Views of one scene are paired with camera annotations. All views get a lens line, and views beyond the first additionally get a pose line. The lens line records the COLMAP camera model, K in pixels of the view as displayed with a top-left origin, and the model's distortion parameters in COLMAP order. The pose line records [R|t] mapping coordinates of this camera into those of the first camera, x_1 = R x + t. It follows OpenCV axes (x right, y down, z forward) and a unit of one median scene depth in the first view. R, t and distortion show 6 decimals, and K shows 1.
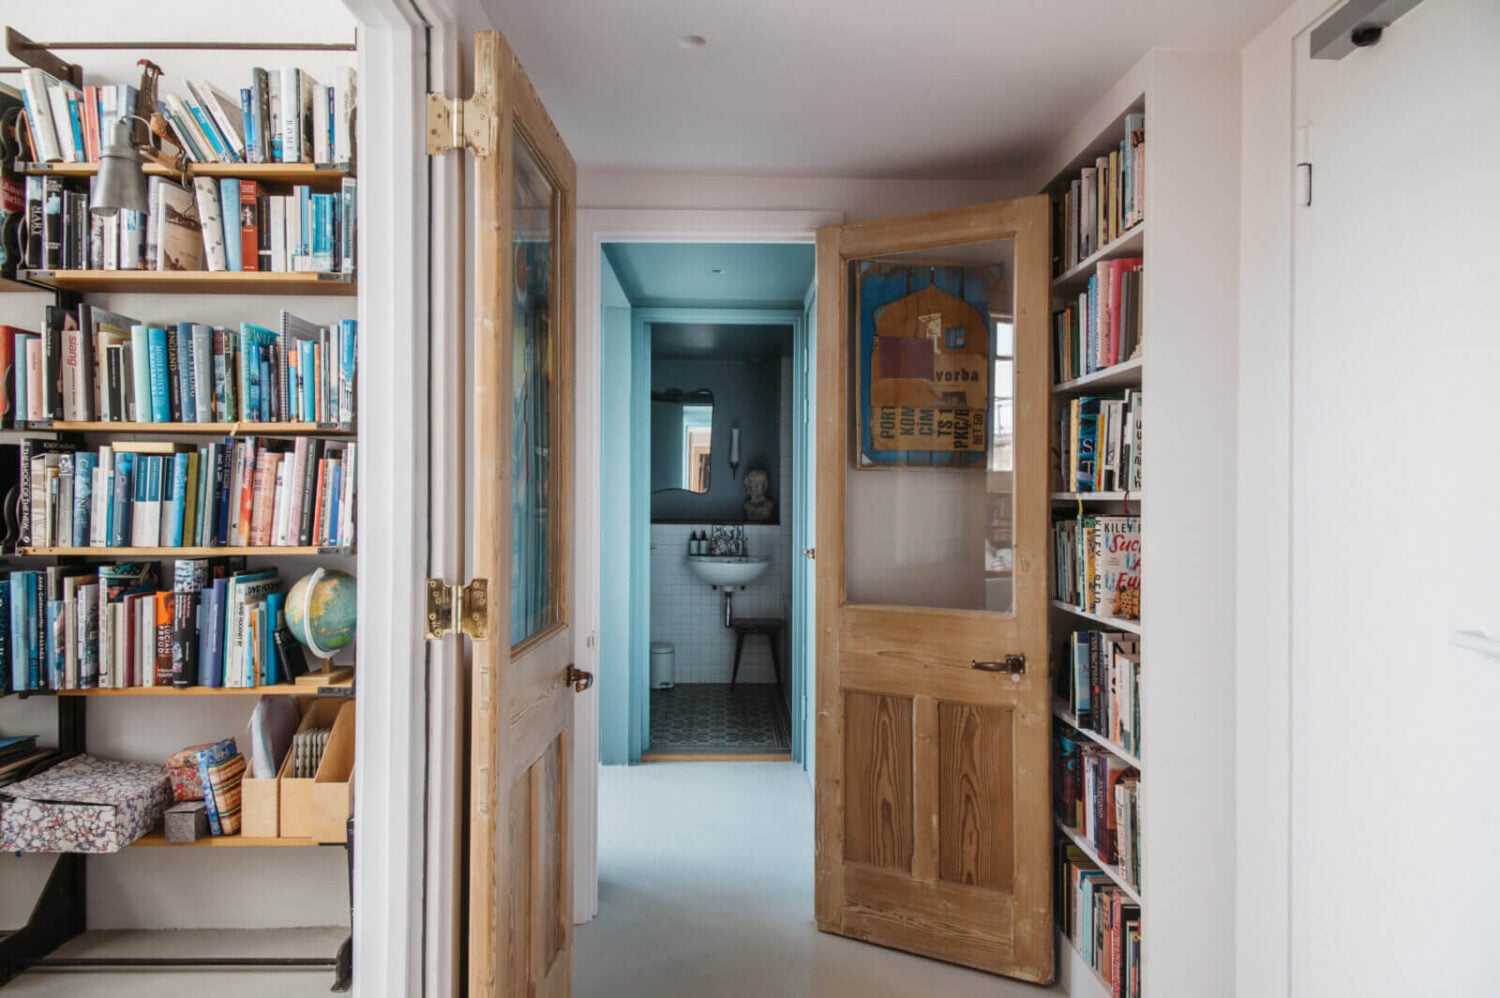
lens RADIAL K [[995.6, 0, 753.3], [0, 995.6, 489.8], [0, 0, 1]] dist [0.013792, -0.009827]
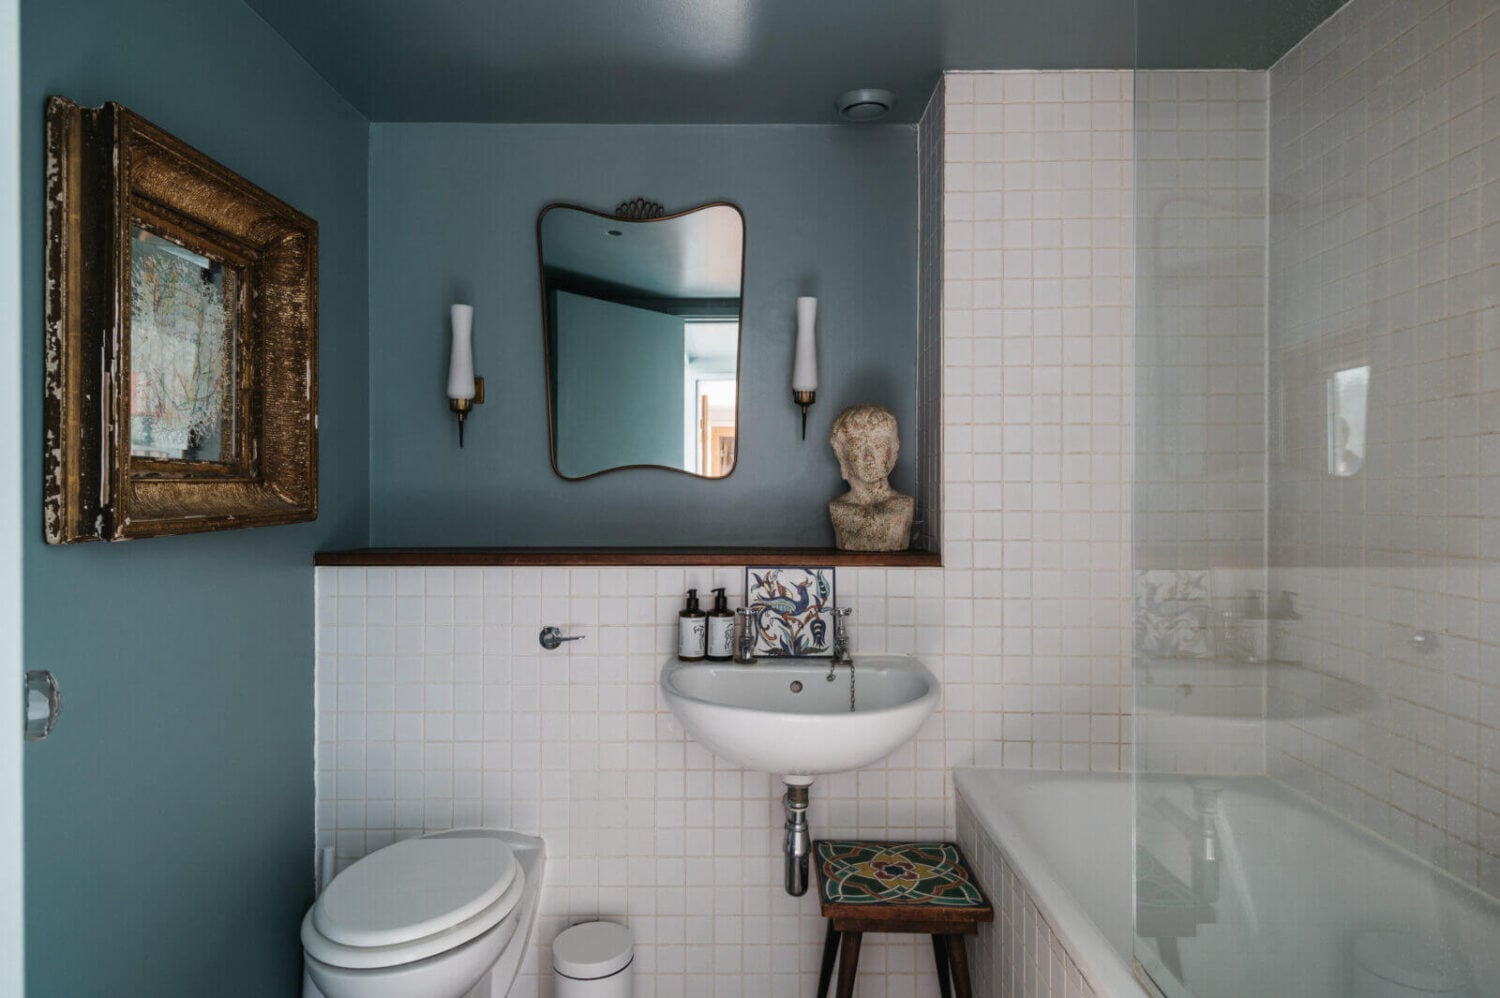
lens RADIAL K [[875.0, 0, 749.5], [0, 875.0, 492.8], [0, 0, 1]] dist [0.040412, -0.002669]
pose [[0.999624, -0.008106, -0.026194, -0.031444], [0.008090, 0.999967, -0.000746, 0.009427], [0.026199, 0.000534, 0.999657, 0.696402]]
